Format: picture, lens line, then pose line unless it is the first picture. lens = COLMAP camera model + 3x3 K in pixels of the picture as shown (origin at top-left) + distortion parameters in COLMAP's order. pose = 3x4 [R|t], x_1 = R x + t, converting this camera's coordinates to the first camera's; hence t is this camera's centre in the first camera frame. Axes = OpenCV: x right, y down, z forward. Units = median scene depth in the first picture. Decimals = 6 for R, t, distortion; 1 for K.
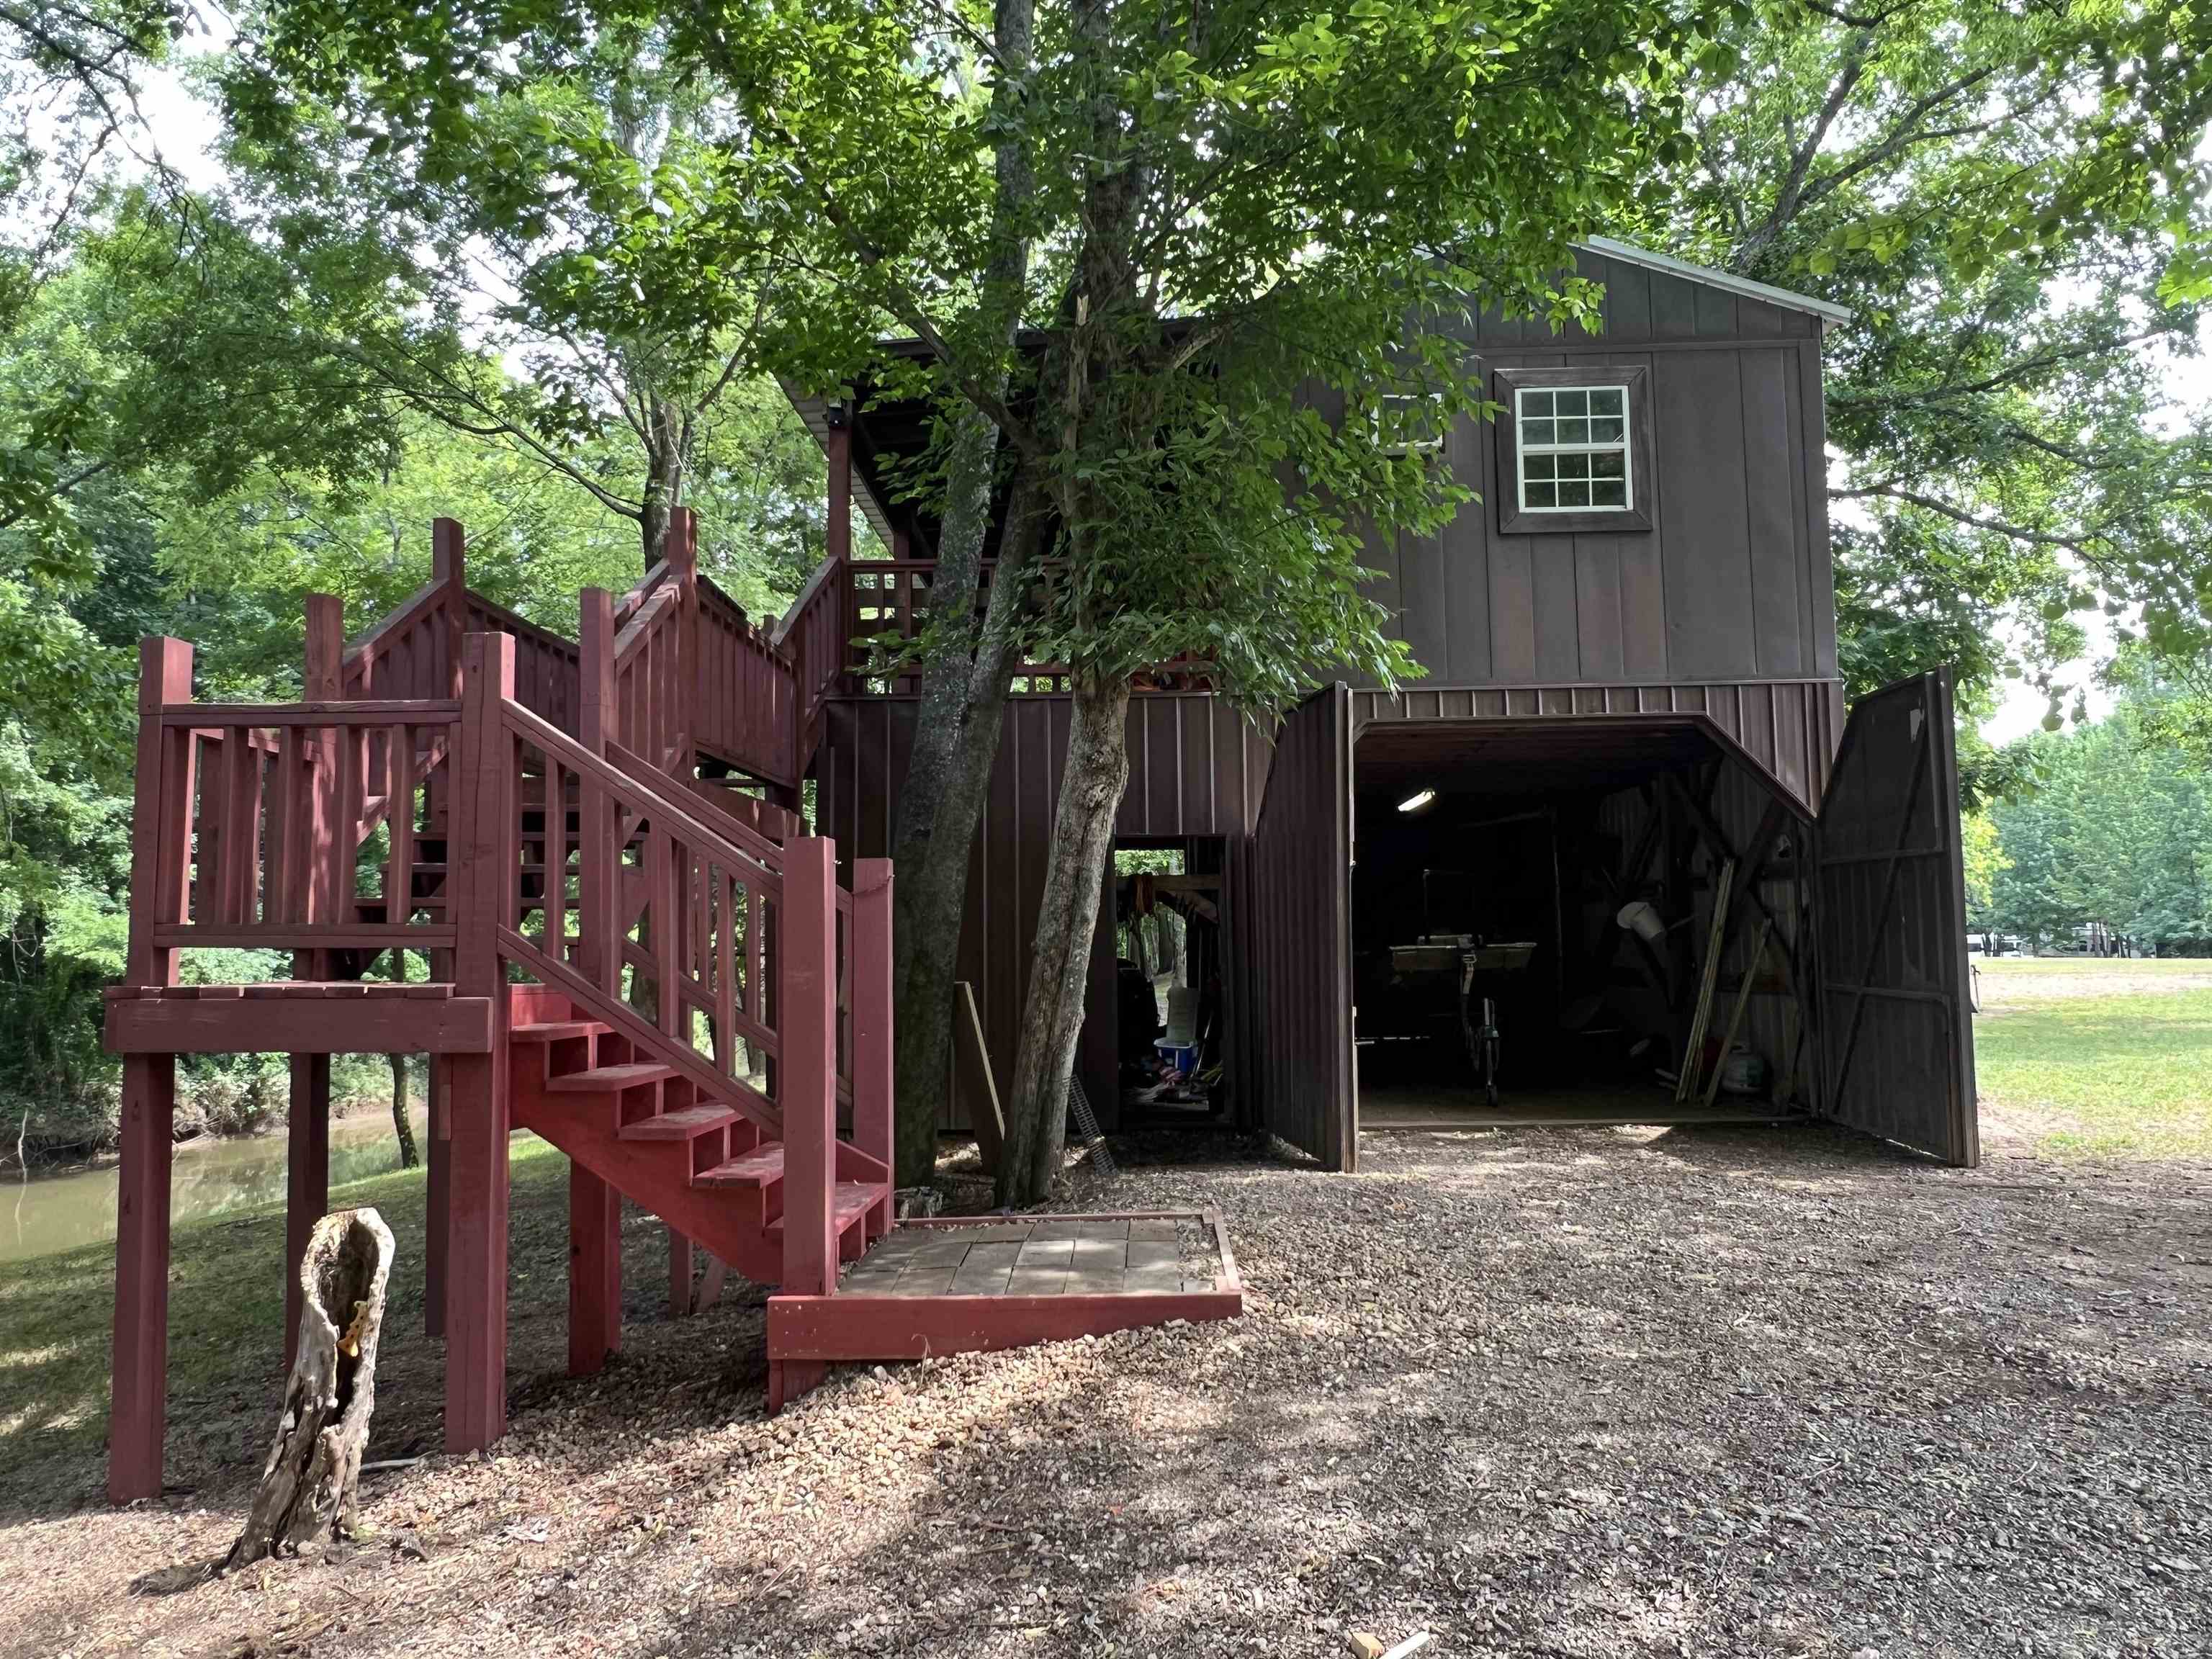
lens RADIAL K [[1446.4, 0, 1106.6], [0, 1446.4, 826.3], [0, 0, 1]] dist [0.012197, -0.003713]
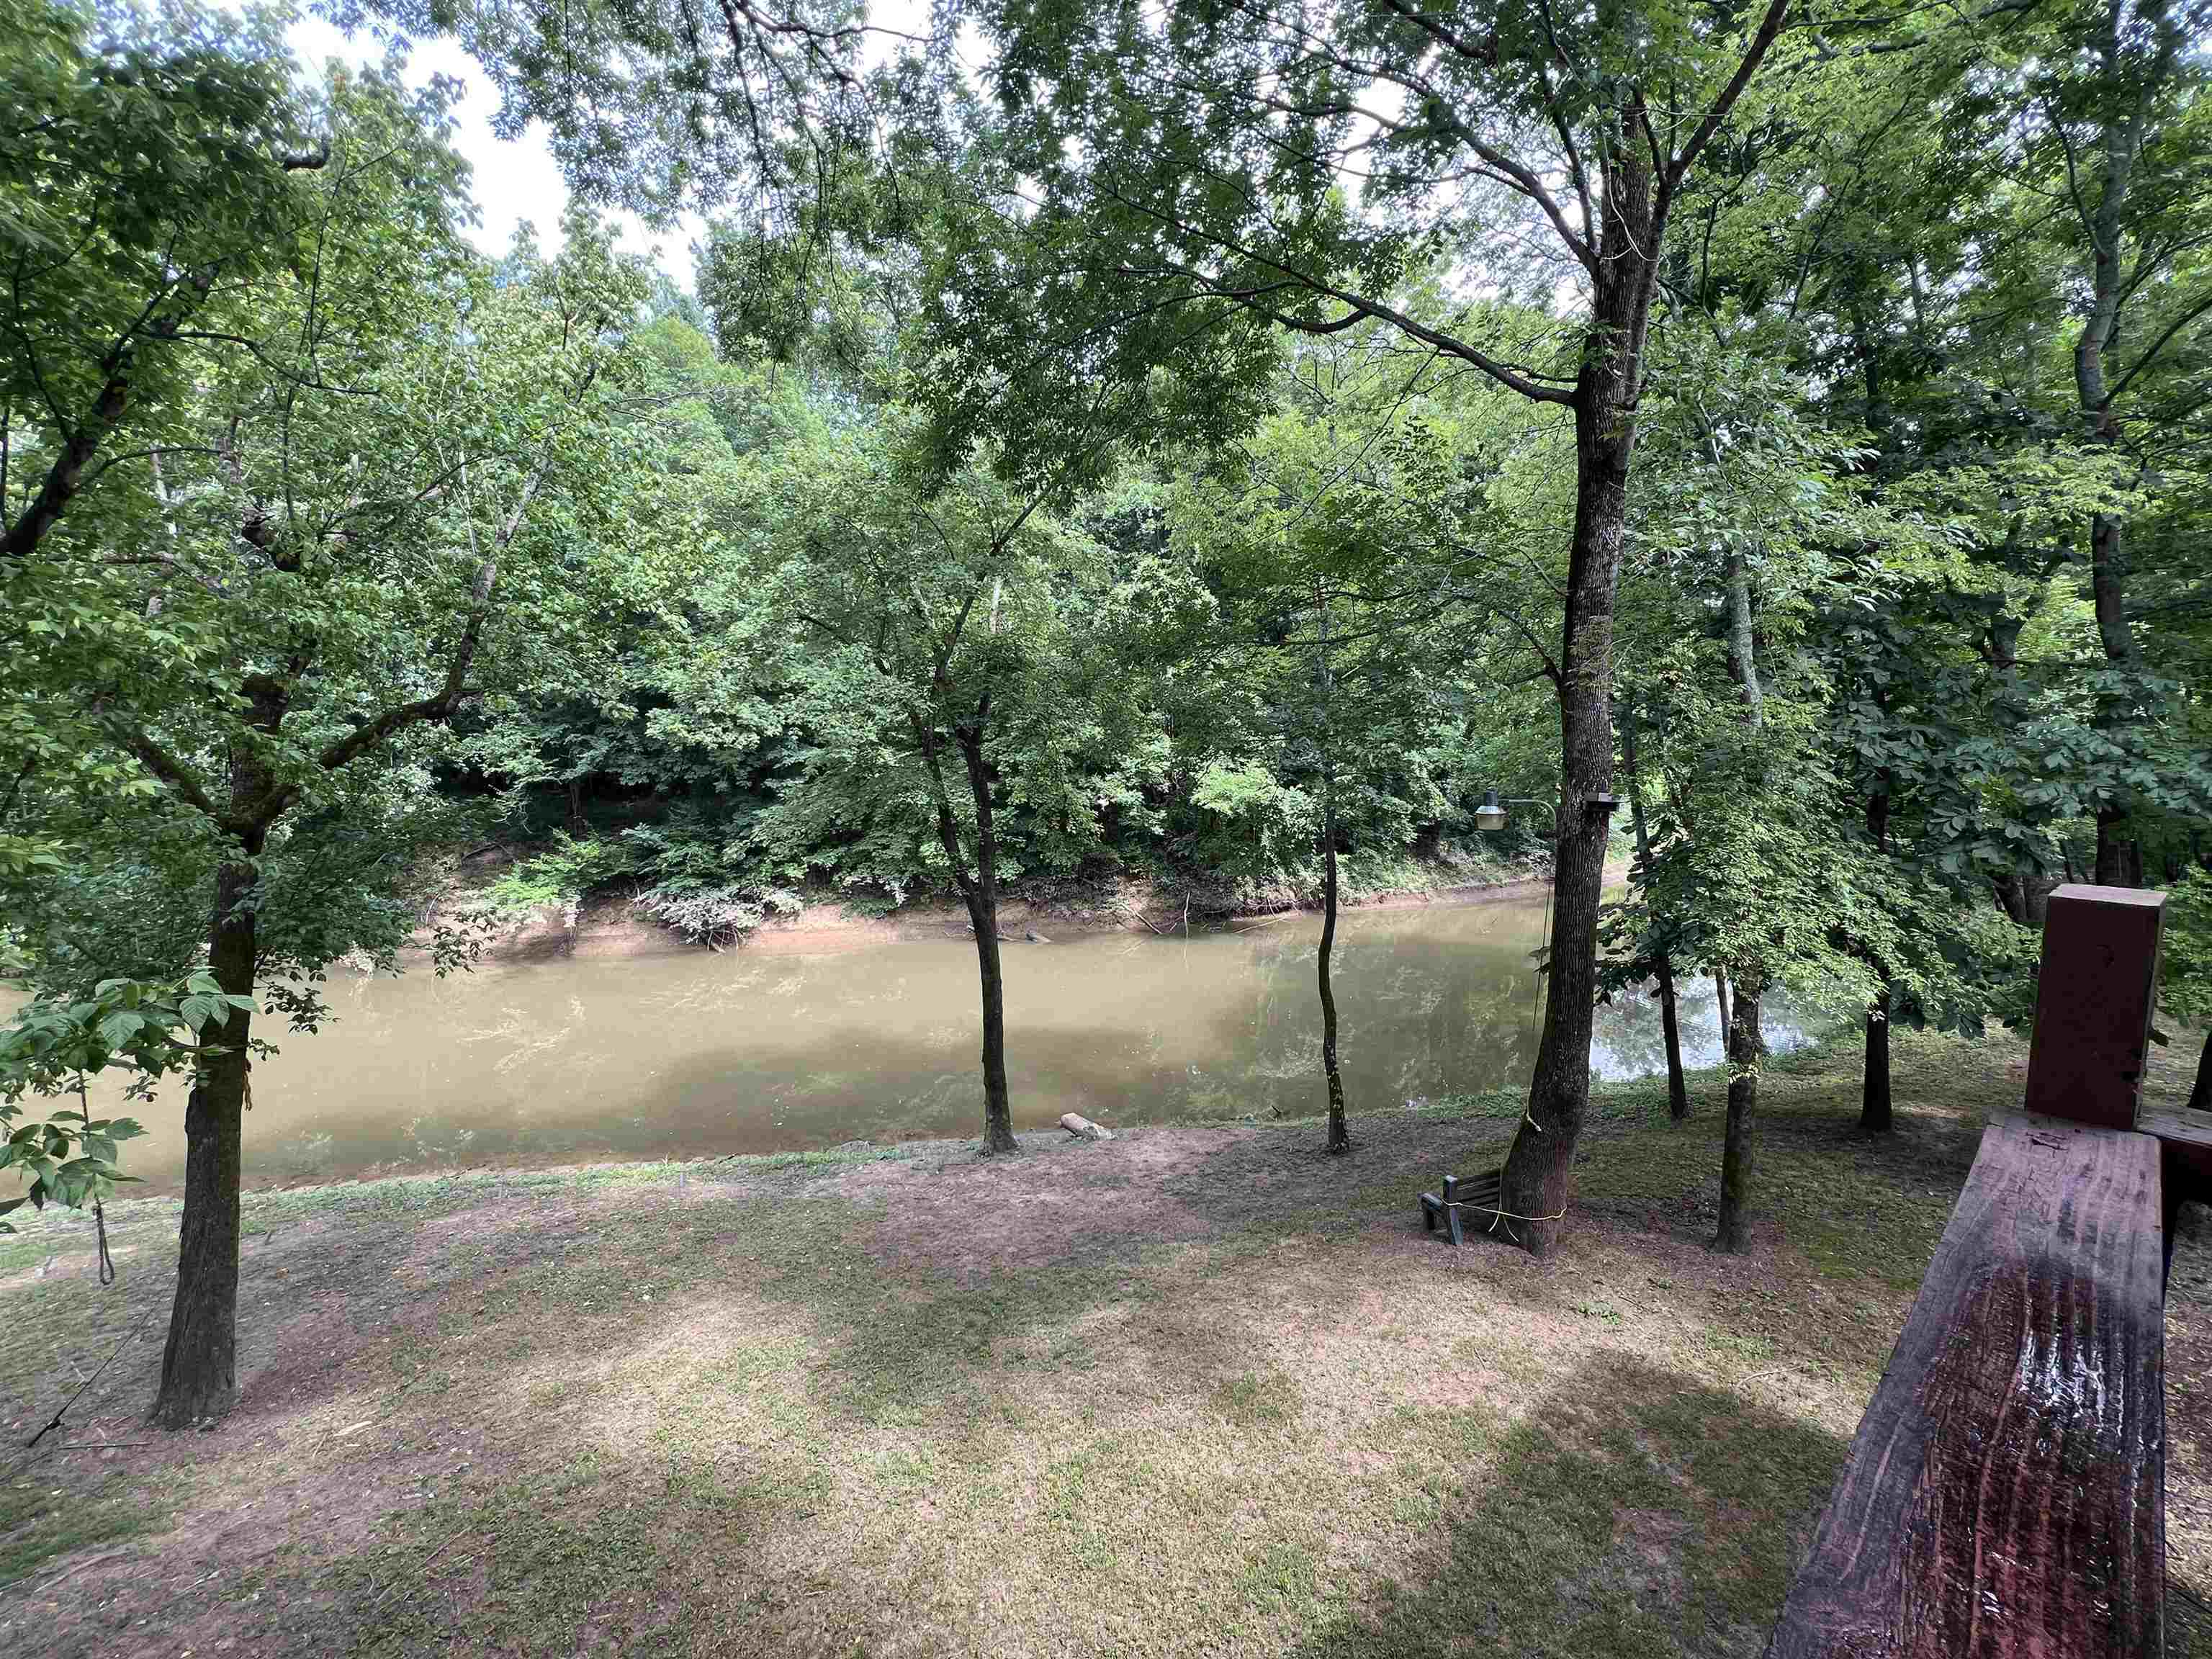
lens RADIAL K [[885.8, 0, 1105.6], [0, 885.8, 833.5], [0, 0, 1]] dist [0.001052, 0.000358]
pose [[0.675960, 0.087811, -0.731688, -0.369669], [0.057355, 0.983595, 0.171030, -0.240616], [0.734703, -0.157575, 0.659834, 1.299878]]
